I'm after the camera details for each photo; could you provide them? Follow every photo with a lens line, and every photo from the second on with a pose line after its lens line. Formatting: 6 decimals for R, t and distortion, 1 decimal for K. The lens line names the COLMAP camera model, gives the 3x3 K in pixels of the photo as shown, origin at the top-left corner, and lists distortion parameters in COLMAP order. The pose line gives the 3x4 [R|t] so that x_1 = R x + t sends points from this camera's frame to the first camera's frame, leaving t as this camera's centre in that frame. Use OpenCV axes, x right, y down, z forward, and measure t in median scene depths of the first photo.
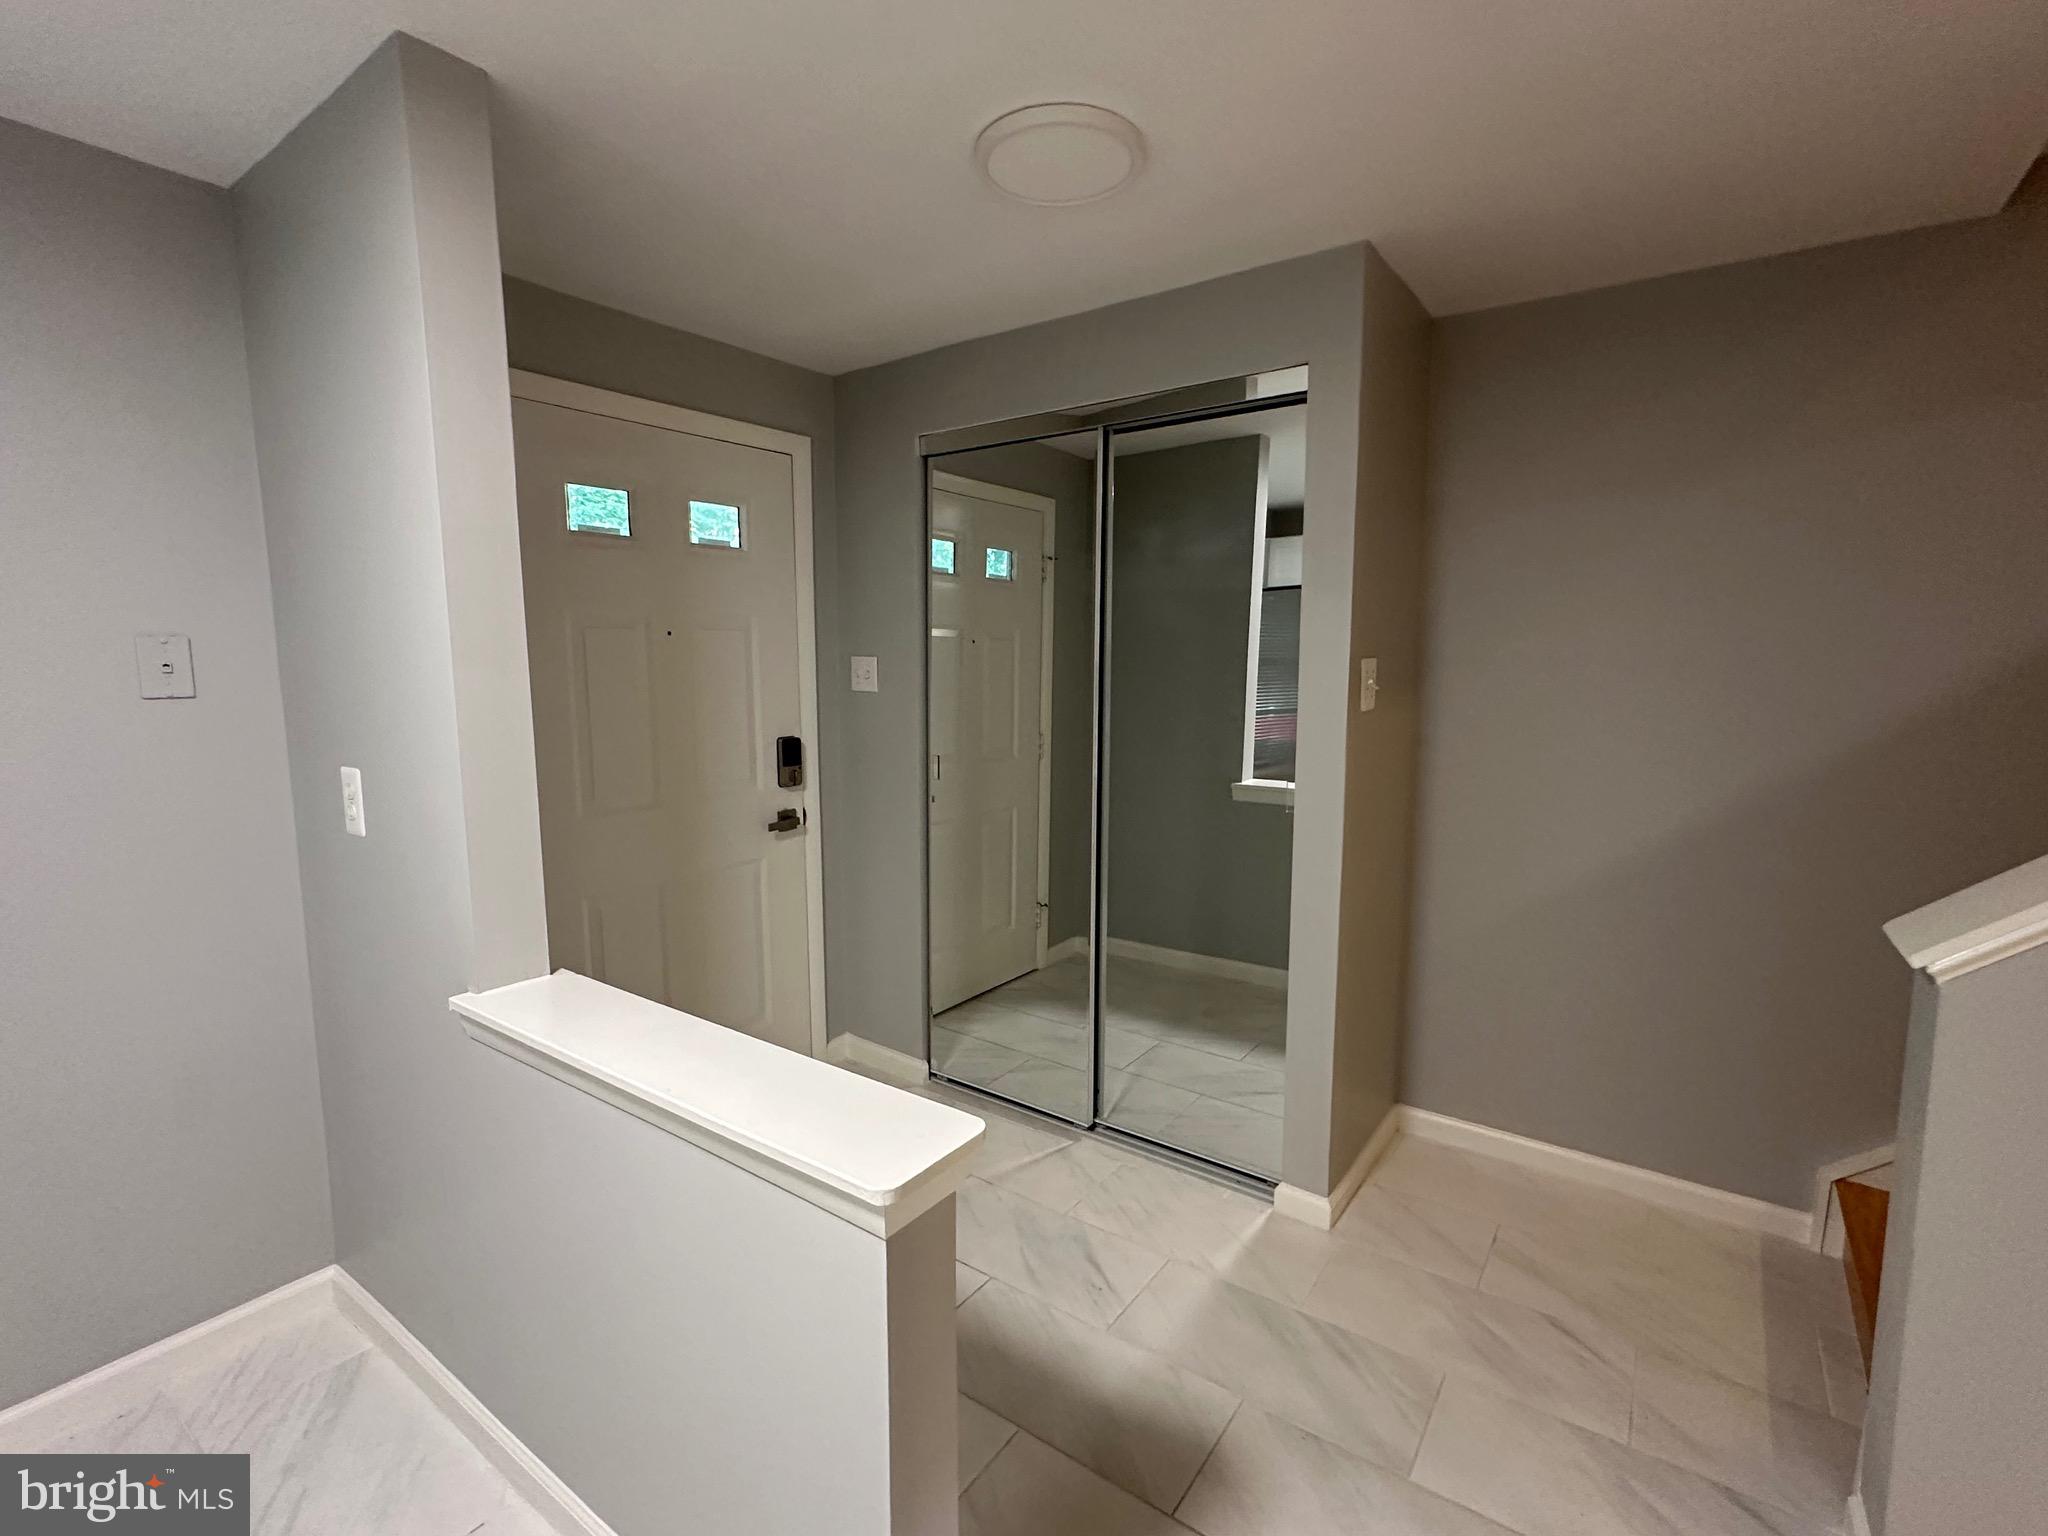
lens RADIAL K [[933.5, 0, 1027.2], [0, 933.5, 776.9], [0, 0, 1]] dist [0.000265, -0.000389]
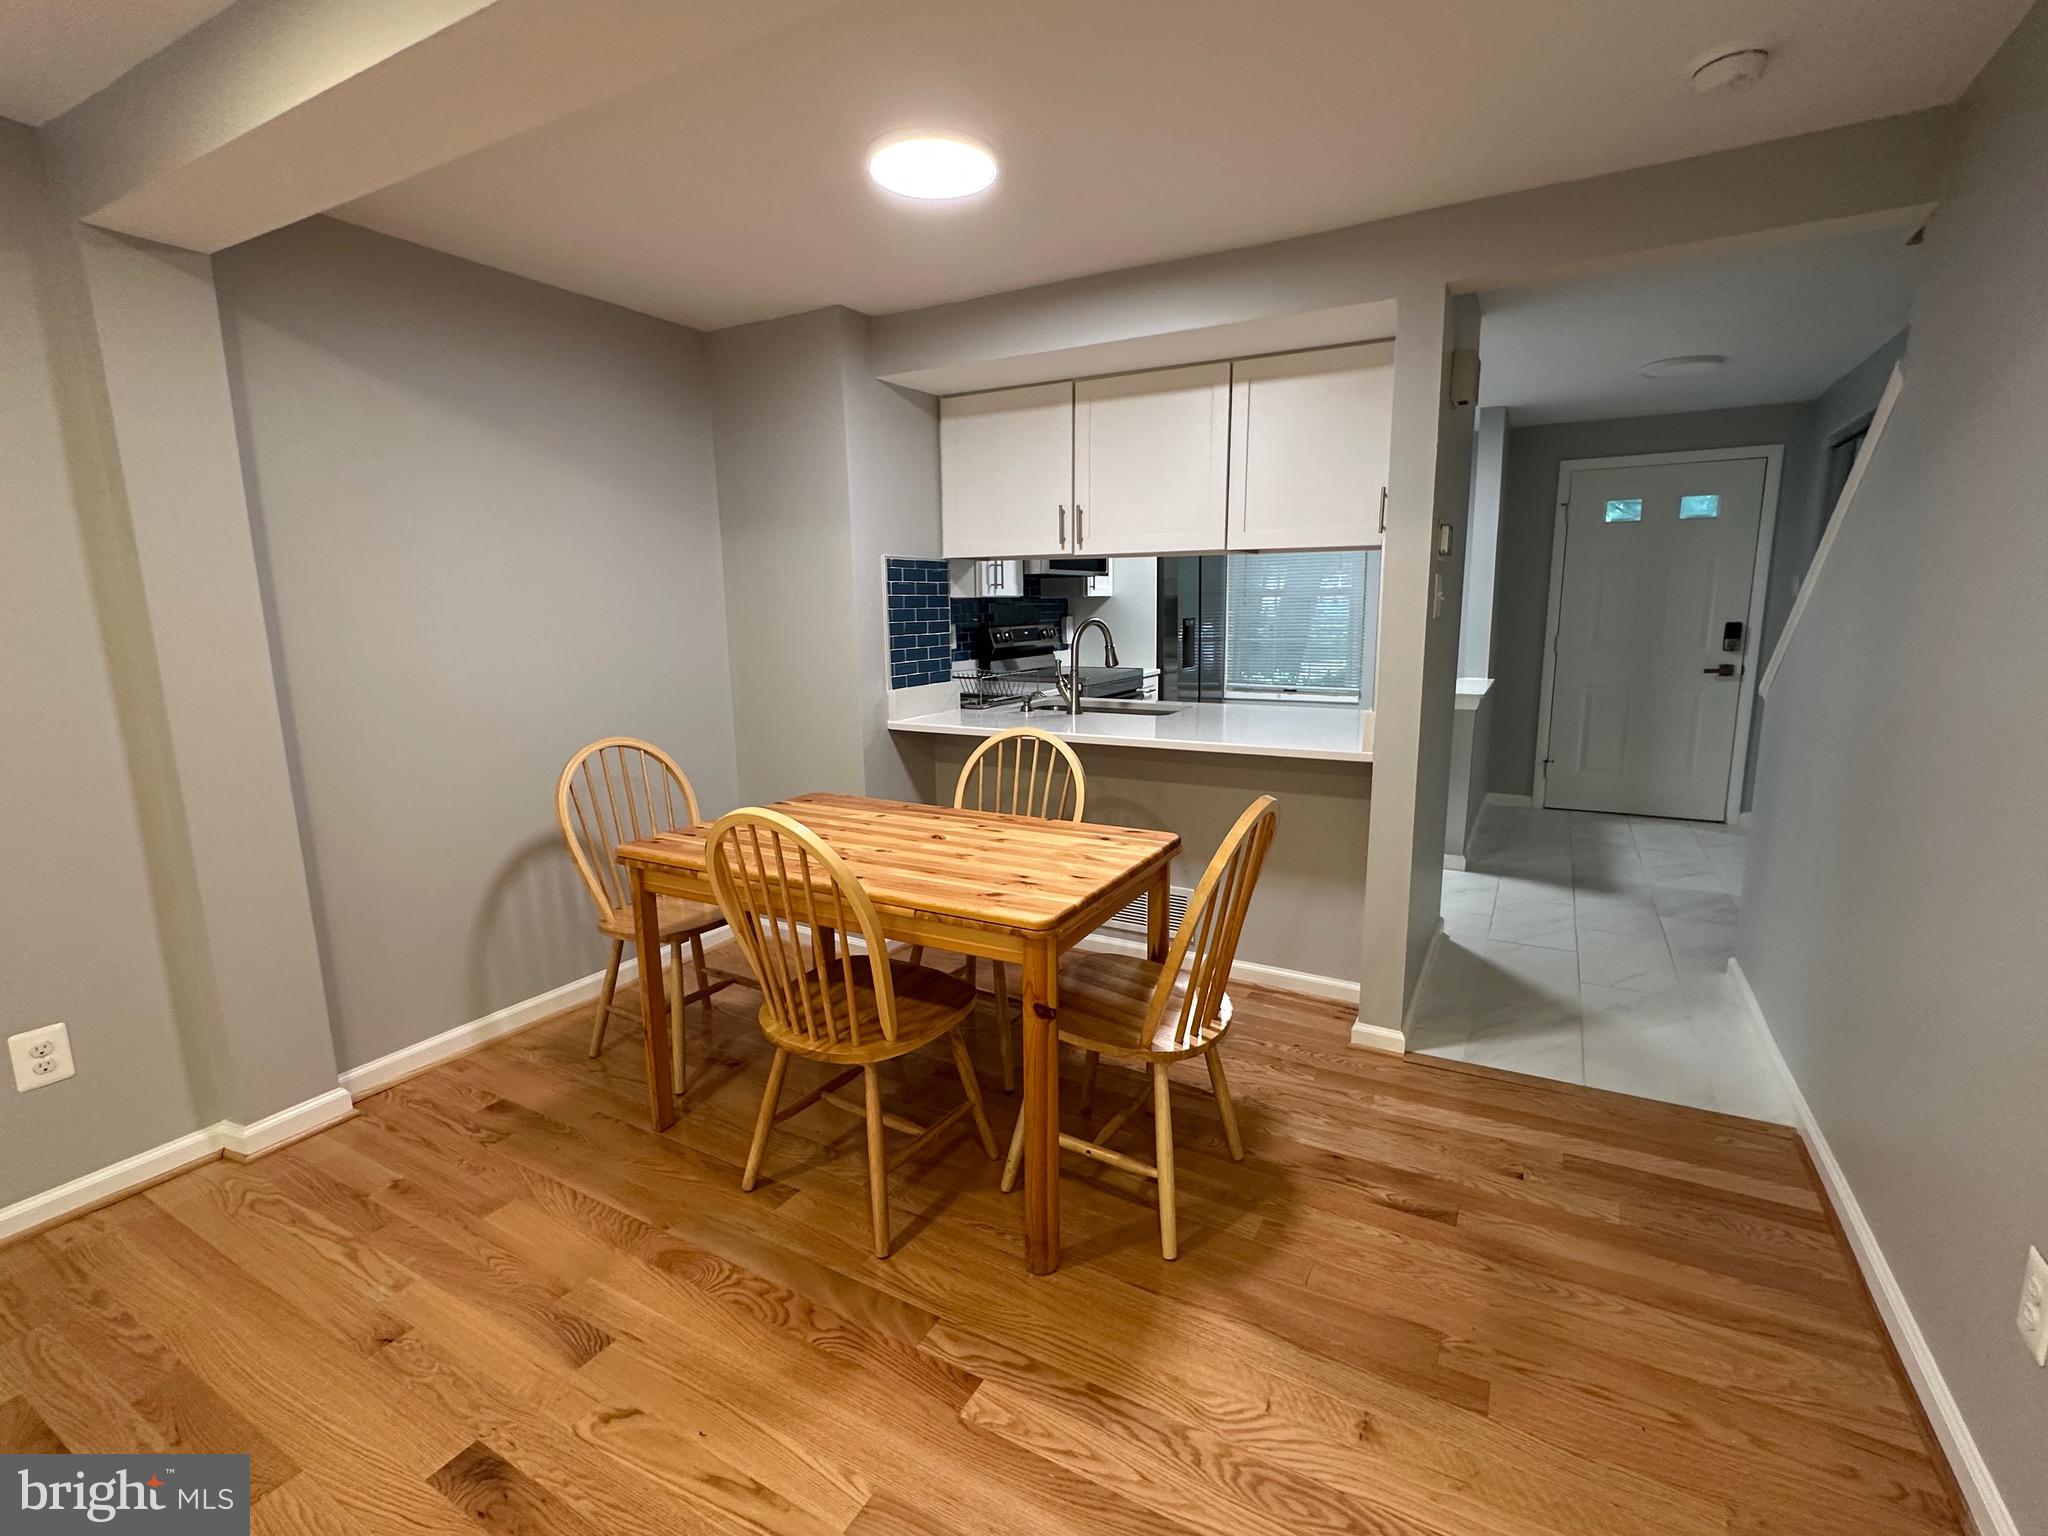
lens RADIAL K [[933.5, 0, 1019.1], [0, 933.5, 760.8], [0, 0, 1]] dist [0.000265, -0.000389]
pose [[0.113005, 0.167394, -0.979392, 1.355305], [-0.108627, 0.981879, 0.155285, 0.086893], [0.987639, 0.088841, 0.129141, -0.530226]]
